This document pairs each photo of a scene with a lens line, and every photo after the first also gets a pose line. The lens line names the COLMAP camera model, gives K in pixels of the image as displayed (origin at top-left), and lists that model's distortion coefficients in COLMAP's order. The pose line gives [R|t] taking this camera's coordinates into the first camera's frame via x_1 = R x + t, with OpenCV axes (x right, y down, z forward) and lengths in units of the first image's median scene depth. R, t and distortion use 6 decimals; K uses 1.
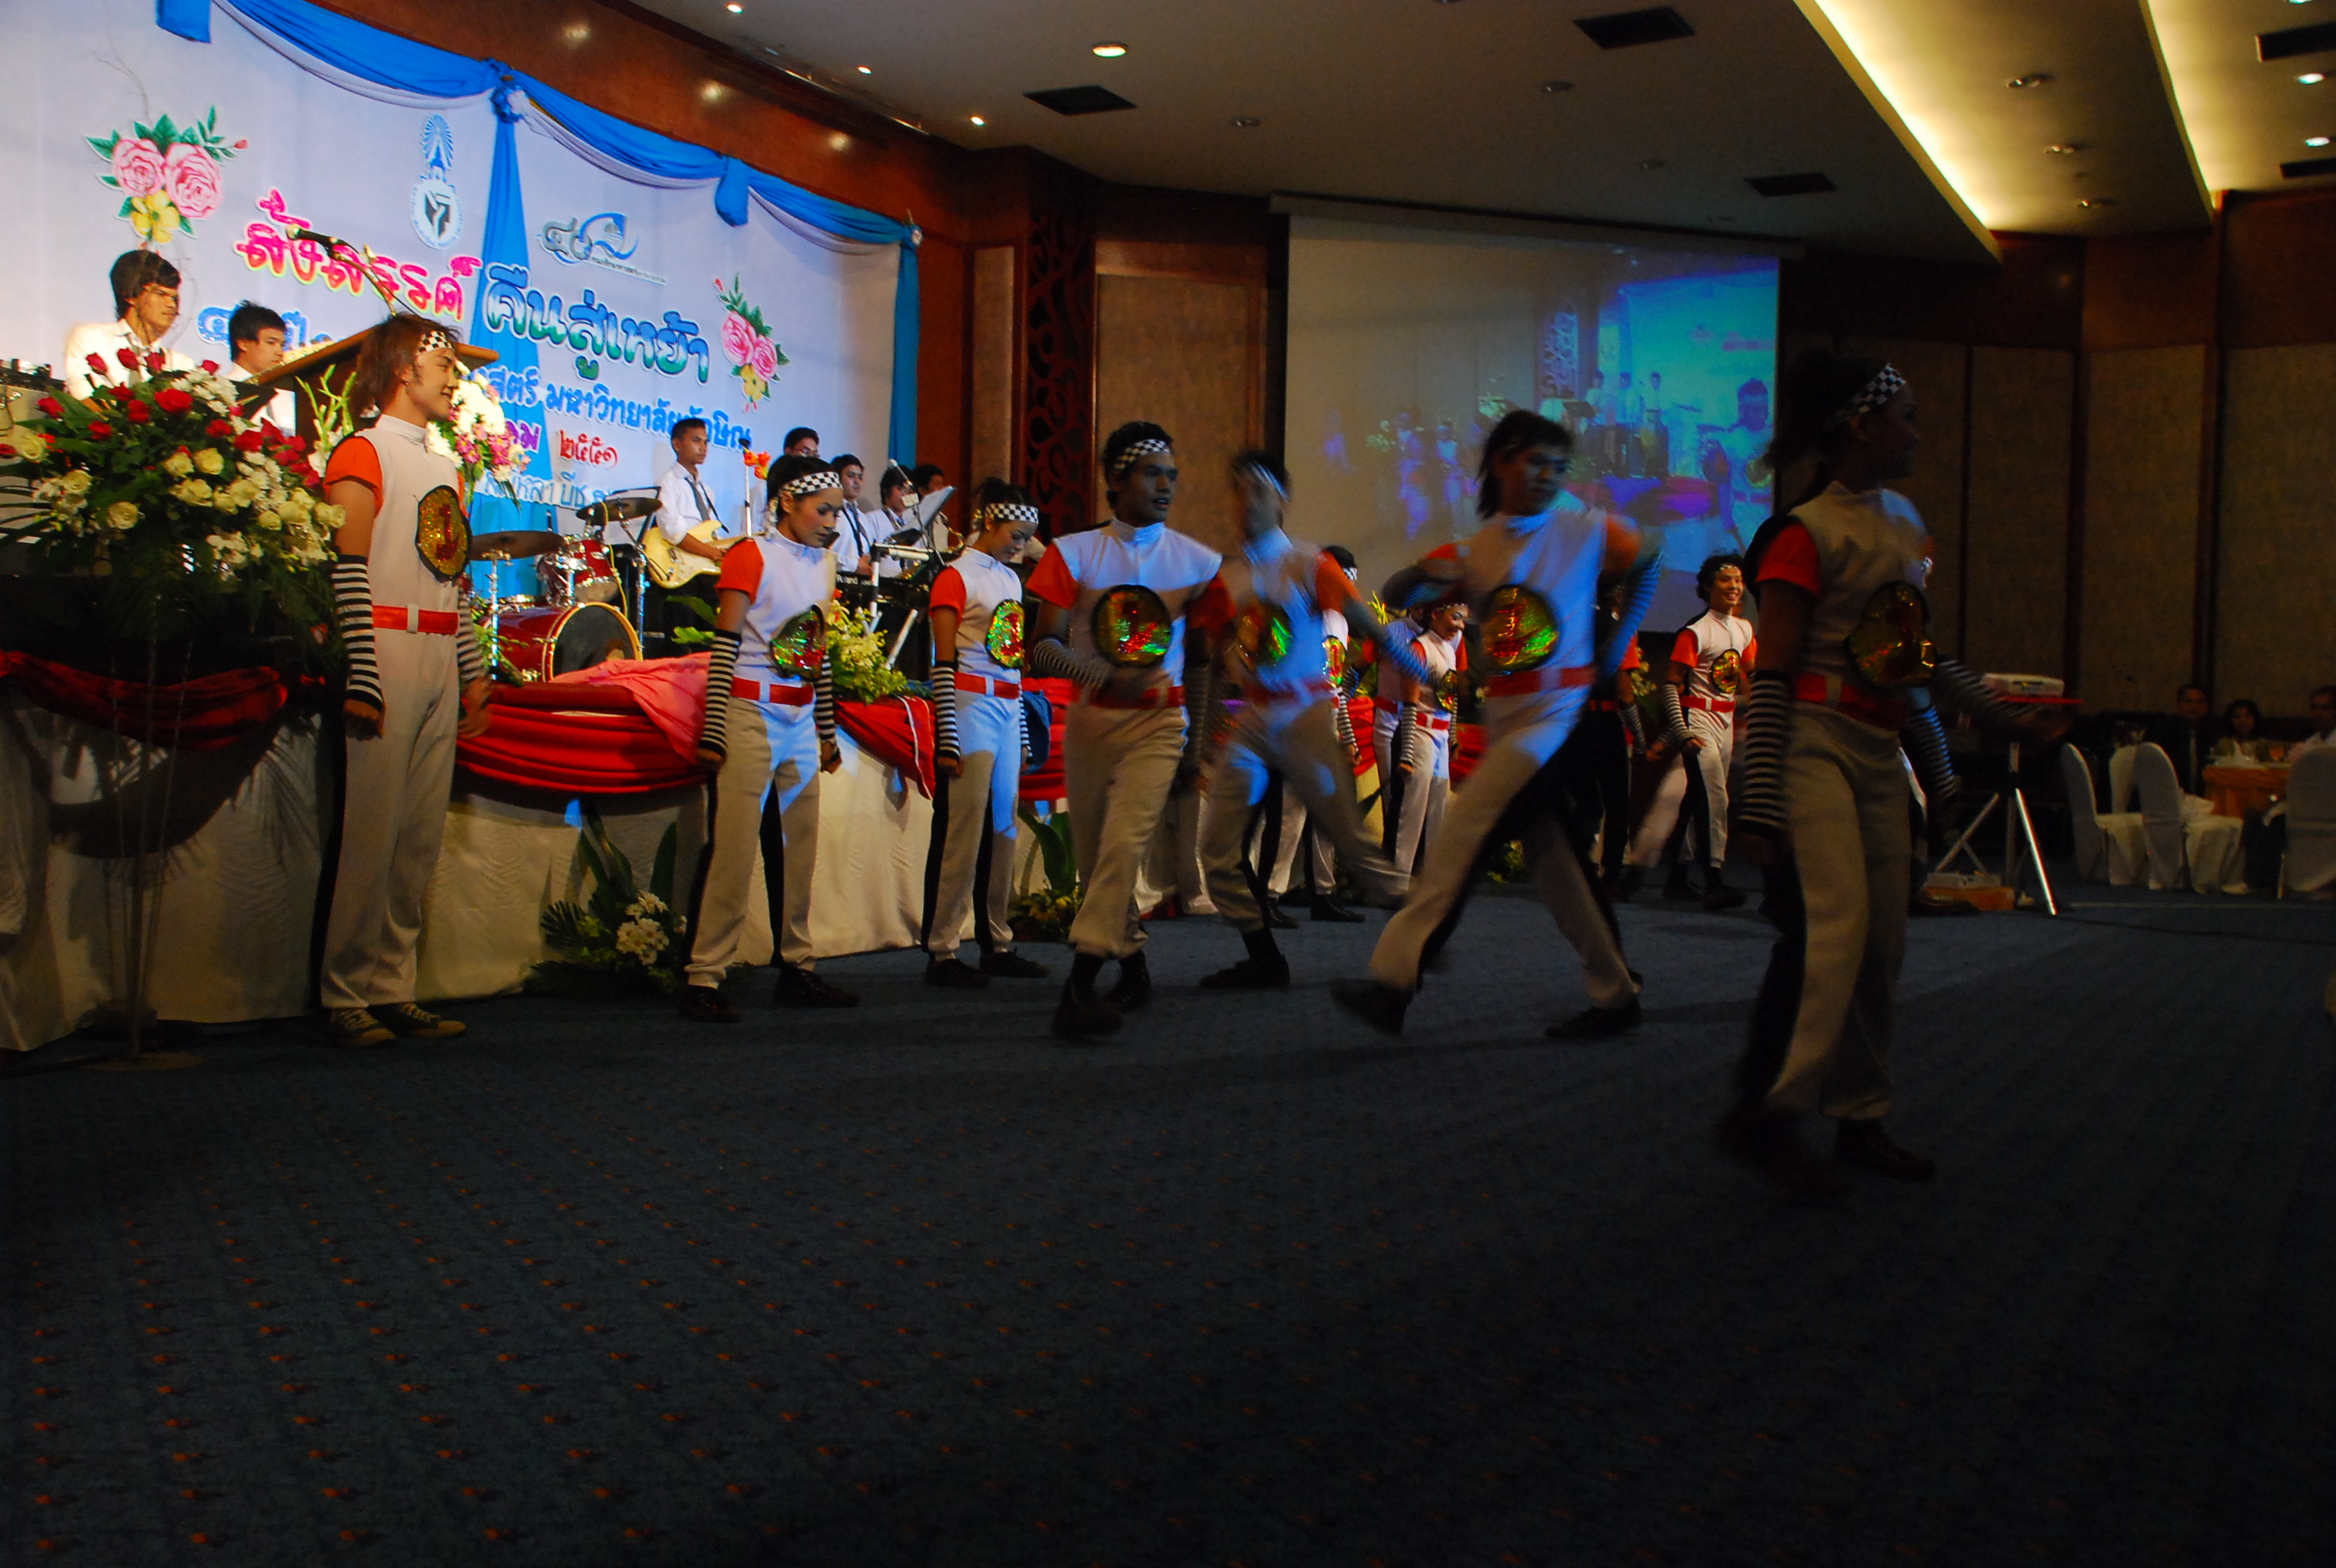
lens RADIAL K [[2319.2, 0, 1170.0], [0, 2319.2, 841.1], [0, 0, 1]] dist [-0.059356, 0.218904]
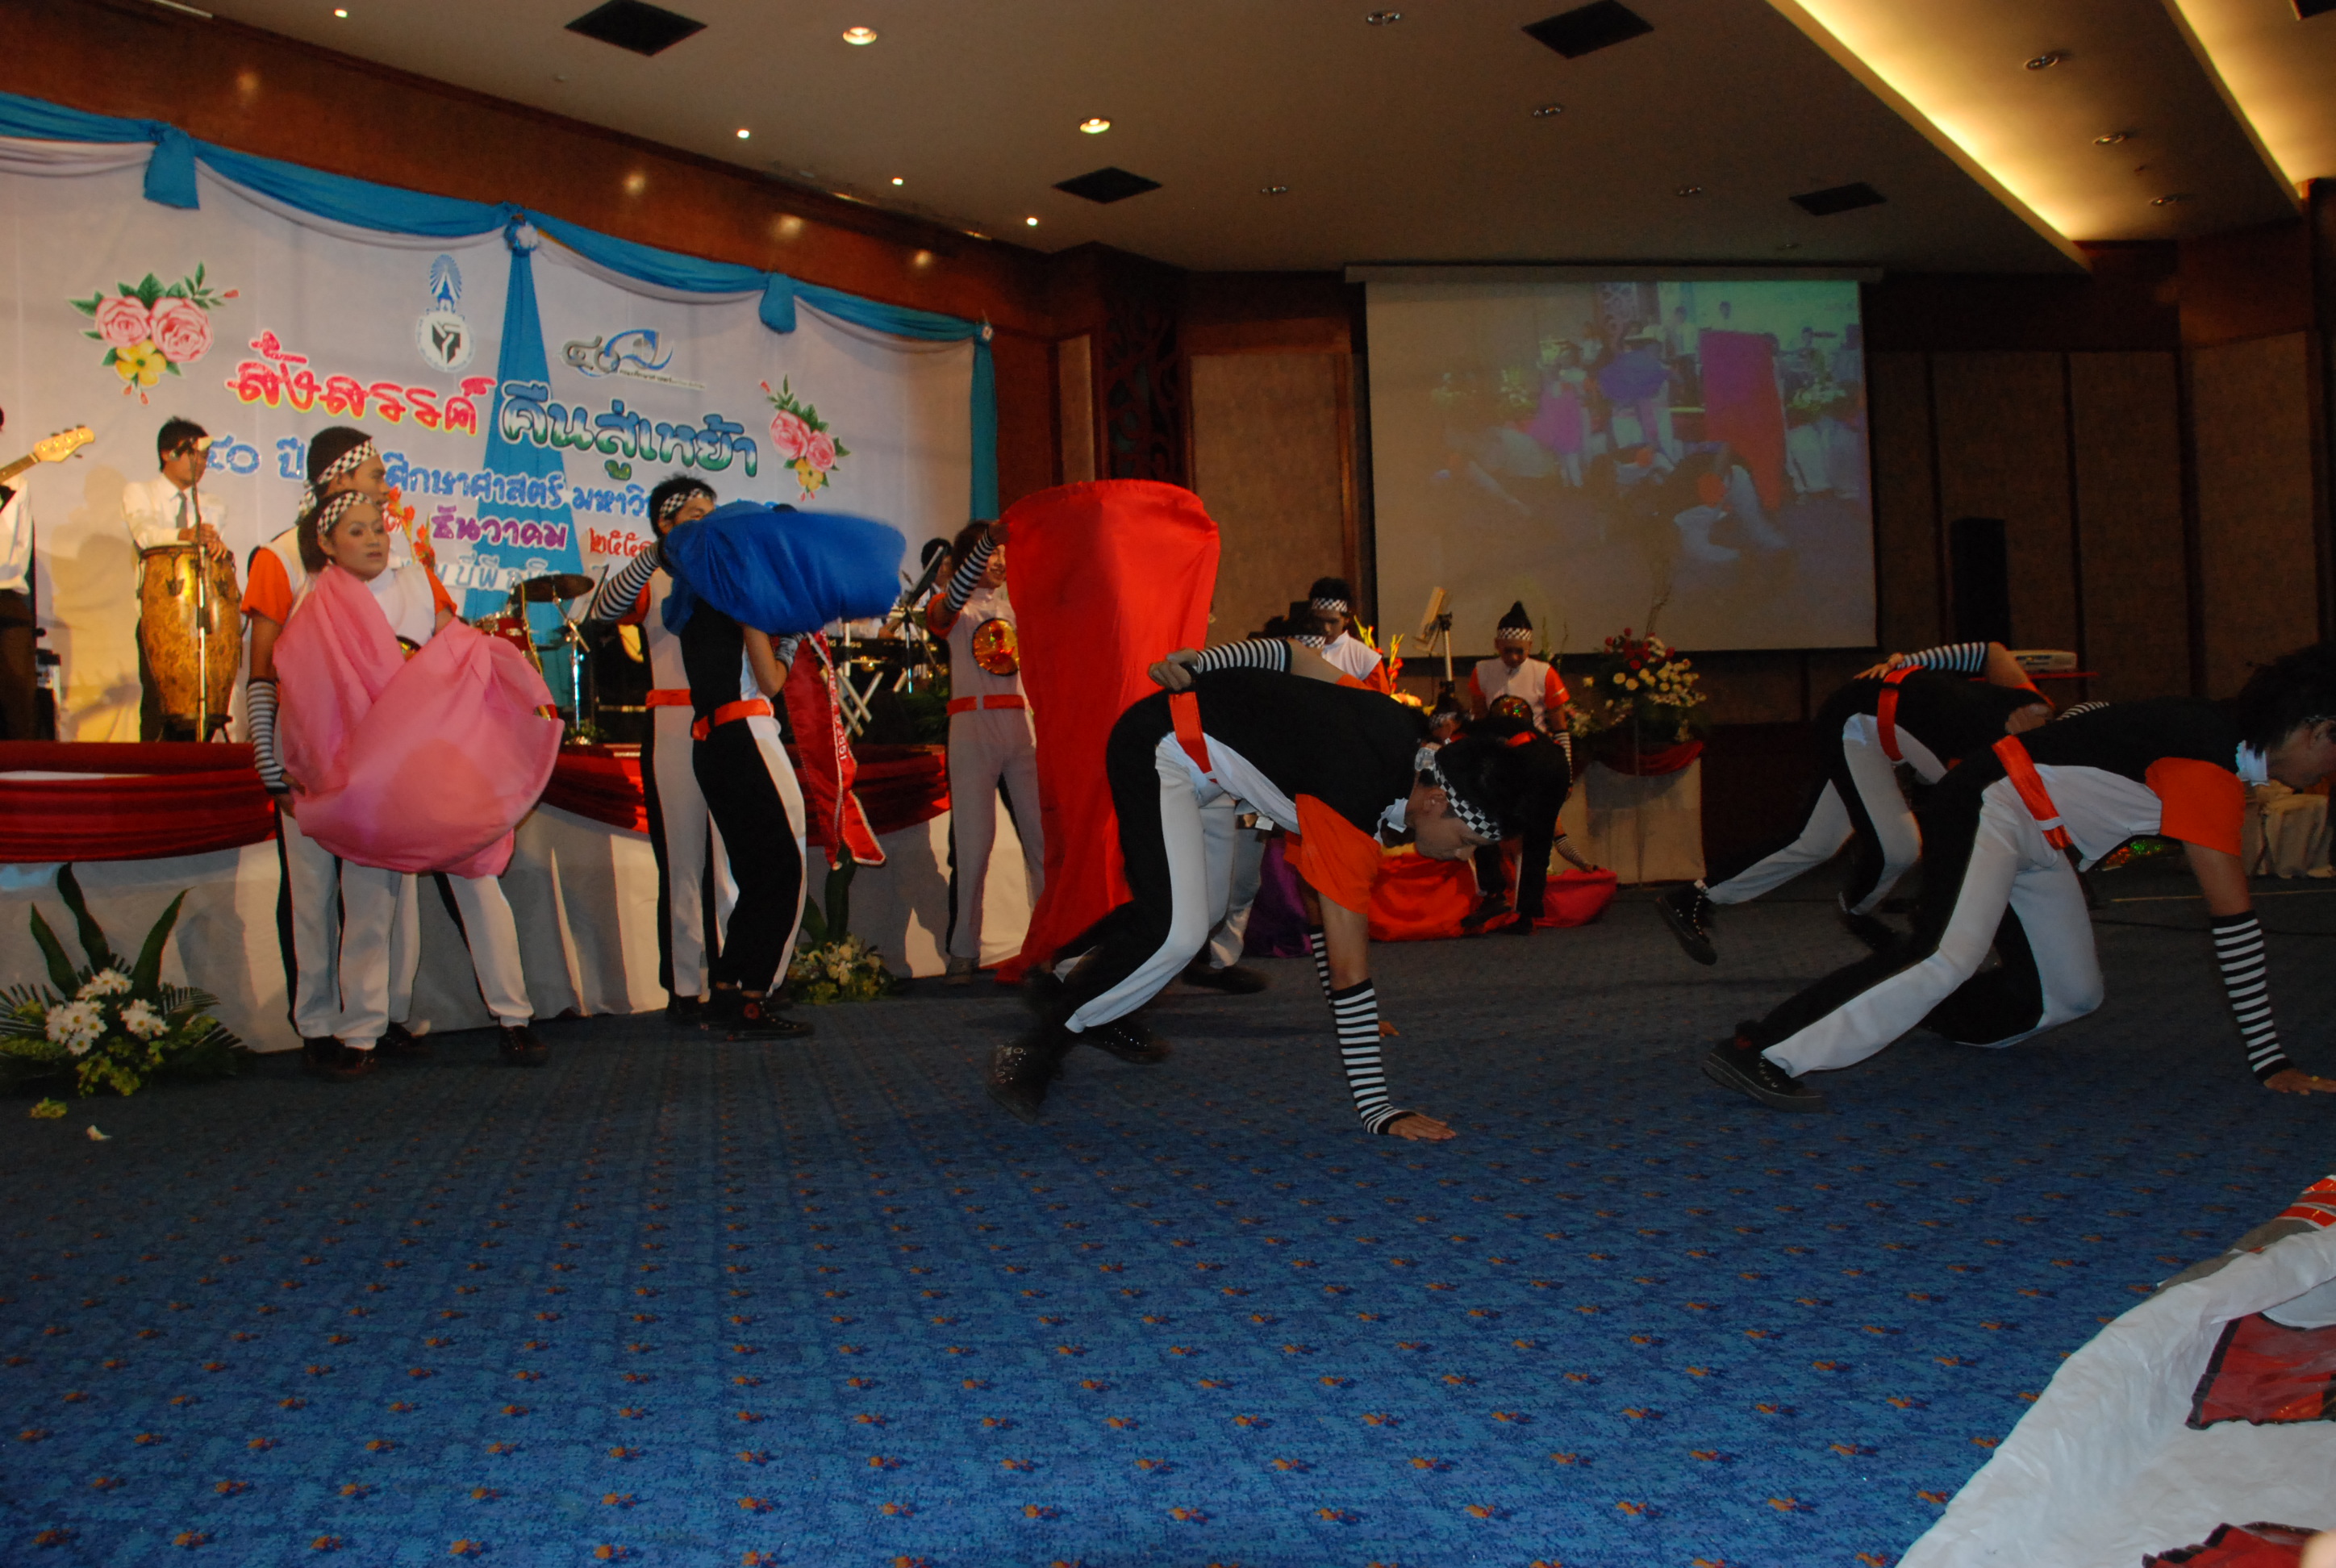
lens RADIAL K [[1842.5, 0, 1180.2], [0, 1842.5, 837.0], [0, 0, 1]] dist [-0.156152, 0.121092]
pose [[0.976147, -0.054717, -0.210104, 0.173858], [0.049053, 0.998281, -0.032078, 0.007096], [0.211498, 0.021007, 0.977153, 0.231342]]
